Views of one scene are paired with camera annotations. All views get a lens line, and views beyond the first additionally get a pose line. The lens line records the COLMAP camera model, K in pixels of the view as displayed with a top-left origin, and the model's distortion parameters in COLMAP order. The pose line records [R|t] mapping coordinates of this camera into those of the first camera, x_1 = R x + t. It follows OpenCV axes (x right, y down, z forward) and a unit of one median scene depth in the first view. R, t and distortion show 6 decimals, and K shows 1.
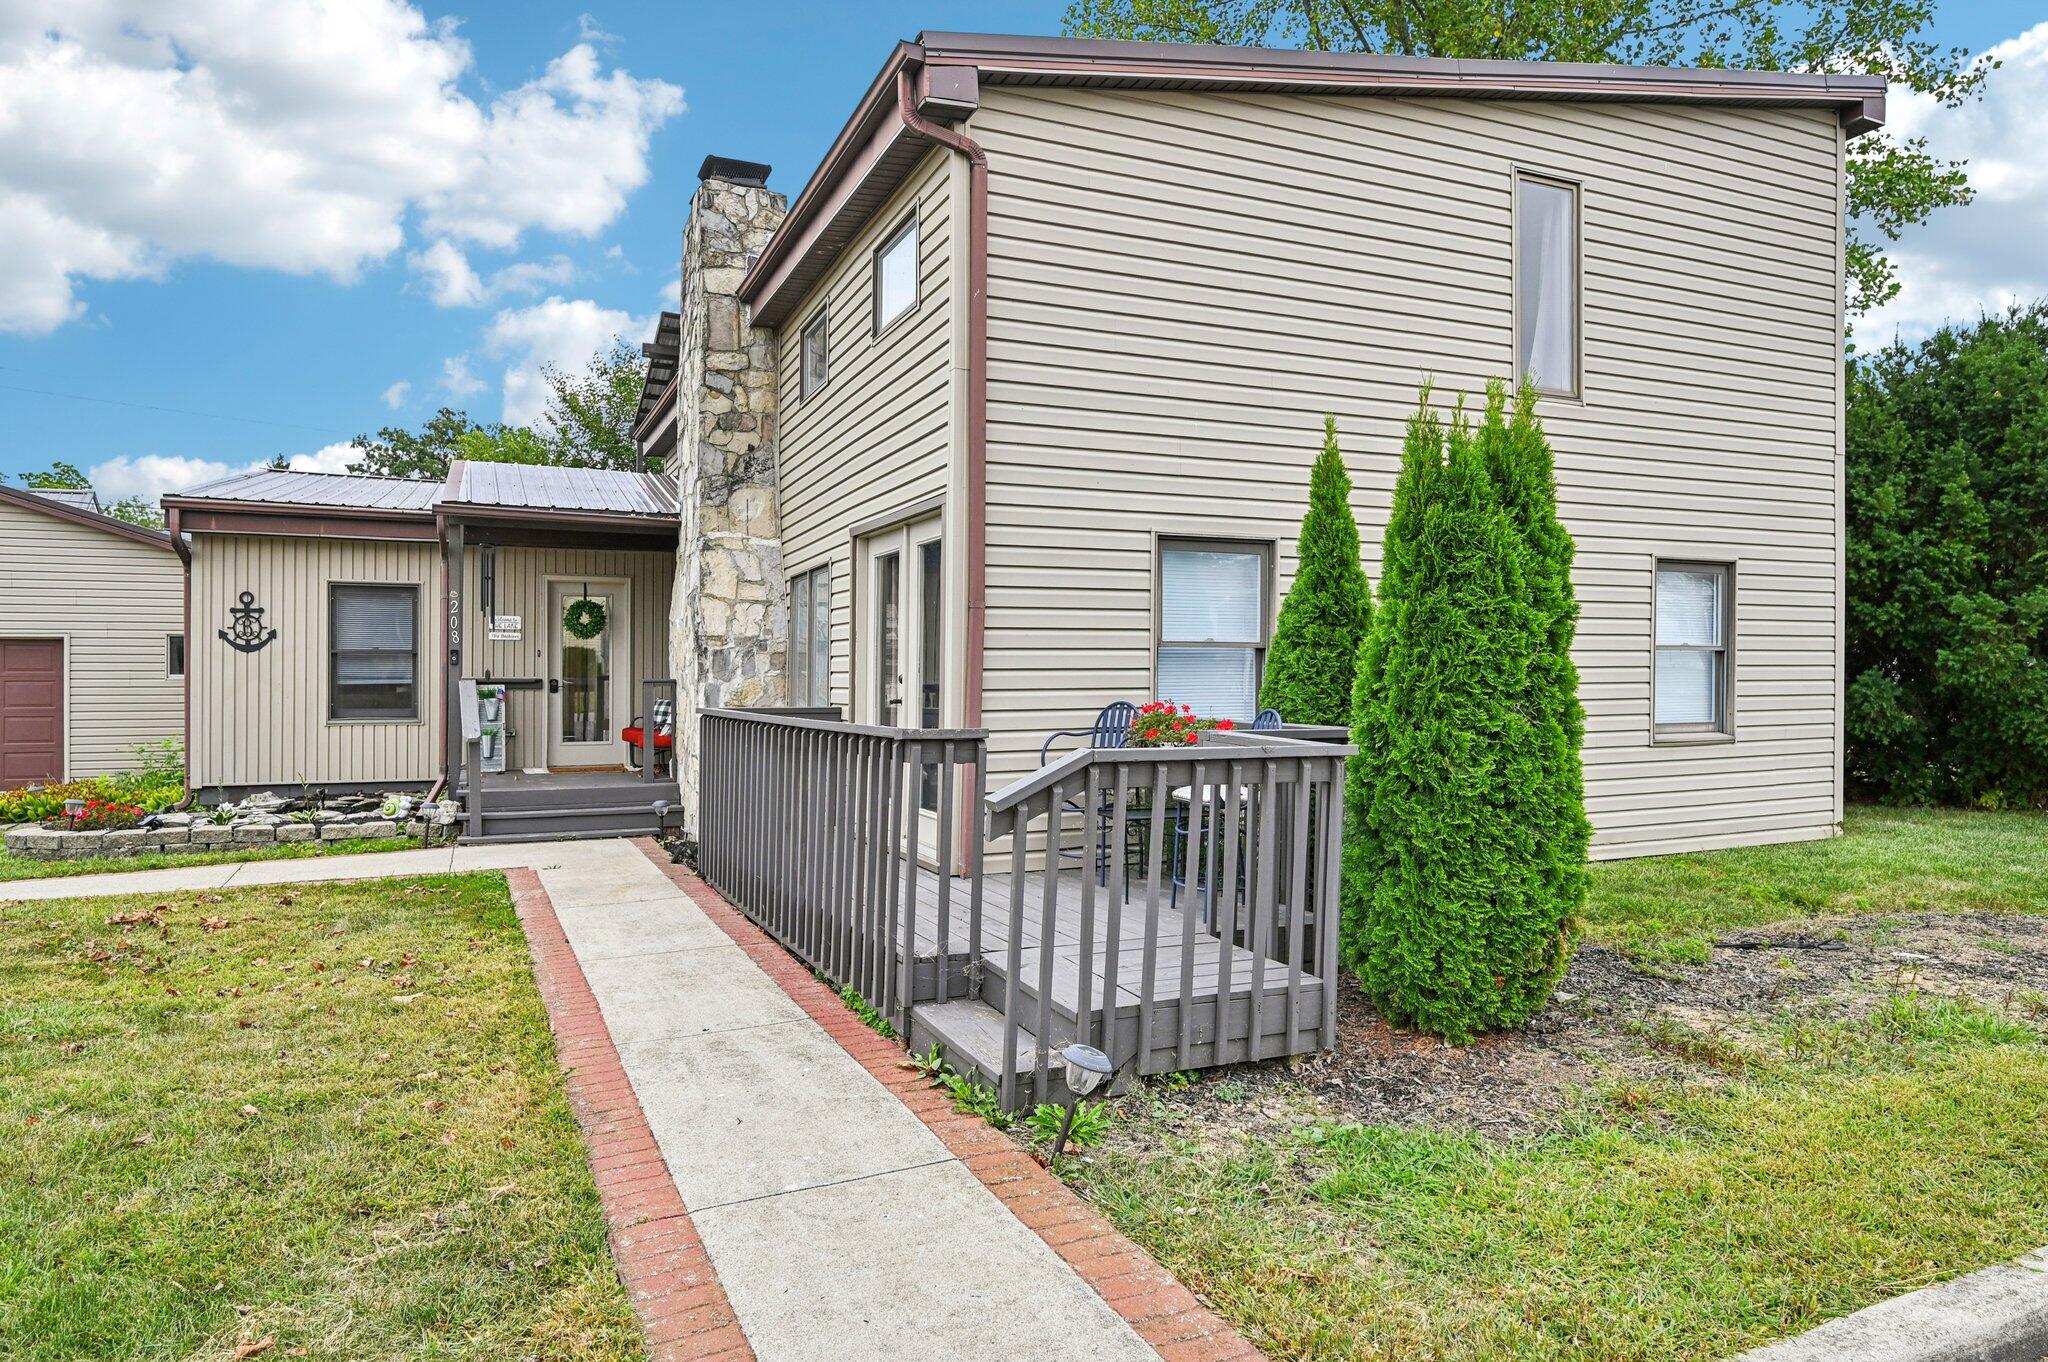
lens RADIAL K [[1241.0, 0, 1029.8], [0, 1241.0, 674.6], [0, 0, 1]] dist [0.005856, 0.000677]
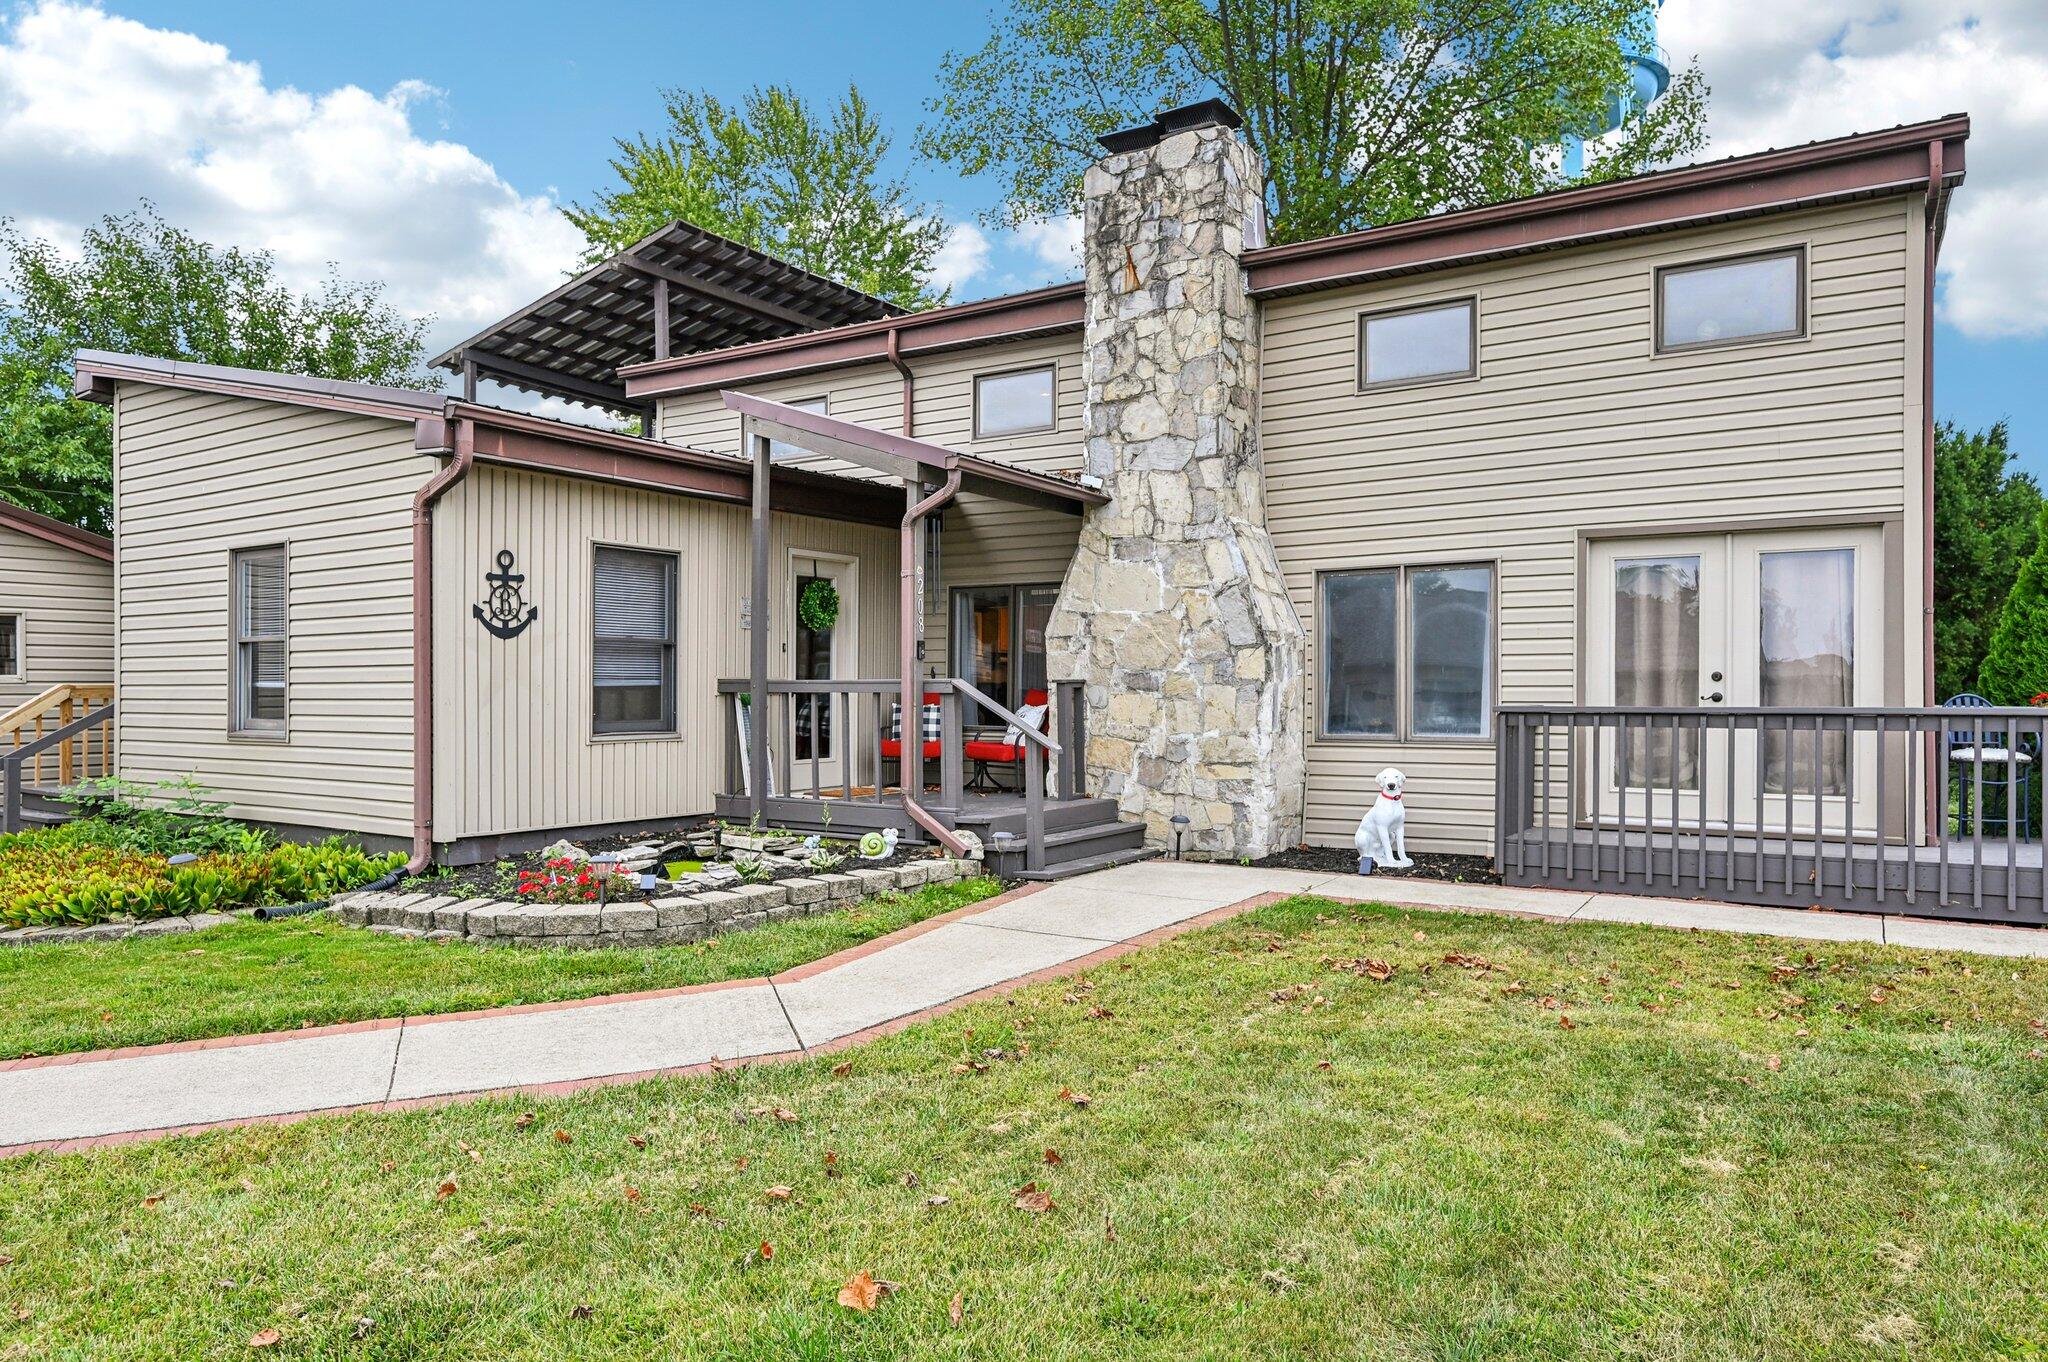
lens RADIAL K [[1298.3, 0, 1019.6], [0, 1298.3, 685.5], [0, 0, 1]] dist [0.001630, 0.000307]
pose [[0.837390, -0.001179, 0.546605, -0.780565], [0.002612, 0.999995, -0.001844, 0.009777], [-0.546600, 0.002972, 0.837389, 0.248347]]
